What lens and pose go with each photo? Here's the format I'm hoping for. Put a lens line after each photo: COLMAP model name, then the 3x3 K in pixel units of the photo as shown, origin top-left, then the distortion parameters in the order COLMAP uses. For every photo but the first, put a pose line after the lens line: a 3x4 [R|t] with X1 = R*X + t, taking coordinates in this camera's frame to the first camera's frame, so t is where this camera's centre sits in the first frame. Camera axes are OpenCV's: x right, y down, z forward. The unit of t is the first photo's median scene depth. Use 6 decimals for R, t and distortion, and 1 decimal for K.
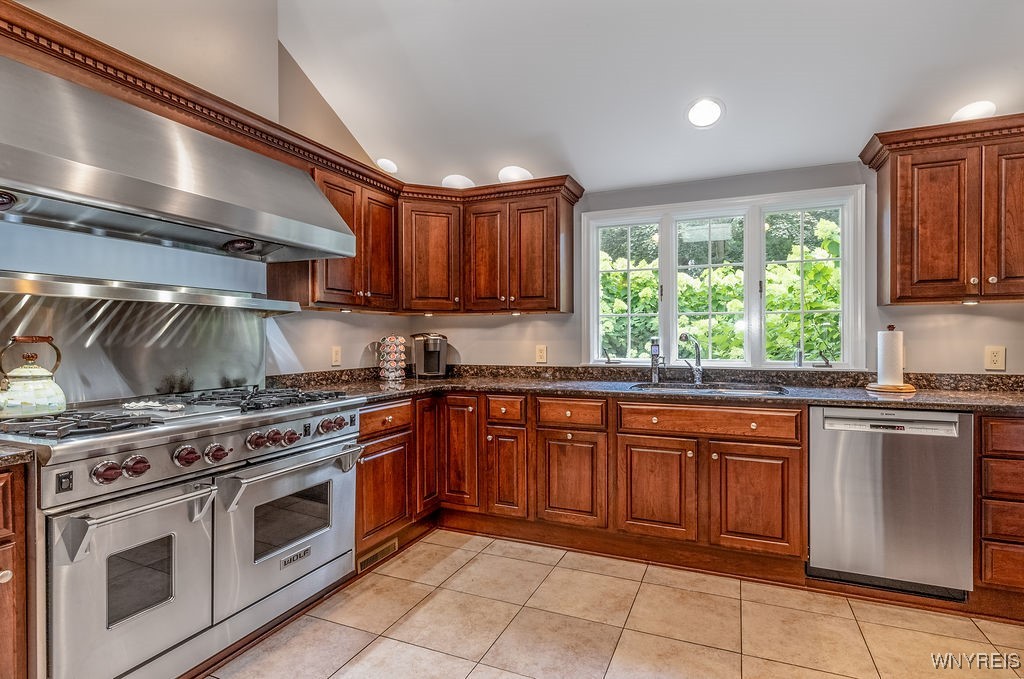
lens RADIAL K [[527.1, 0, 489.1], [0, 527.1, 337.2], [0, 0, 1]] dist [0.008463, -0.000768]
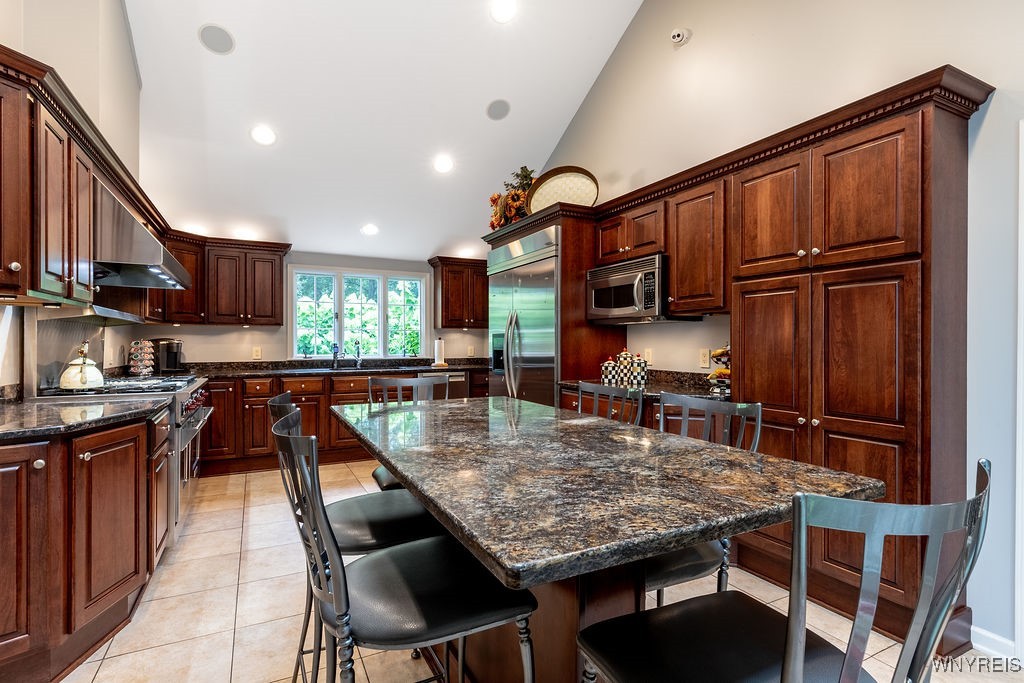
lens RADIAL K [[527.1, 0, 514.7], [0, 527.1, 346.7], [0, 0, 1]] dist [0.008463, -0.000768]
pose [[0.611645, -0.000489, 0.791132, -0.733619], [-0.001936, 0.999996, 0.002115, 0.009584], [-0.791130, -0.002825, 0.611641, -0.565058]]
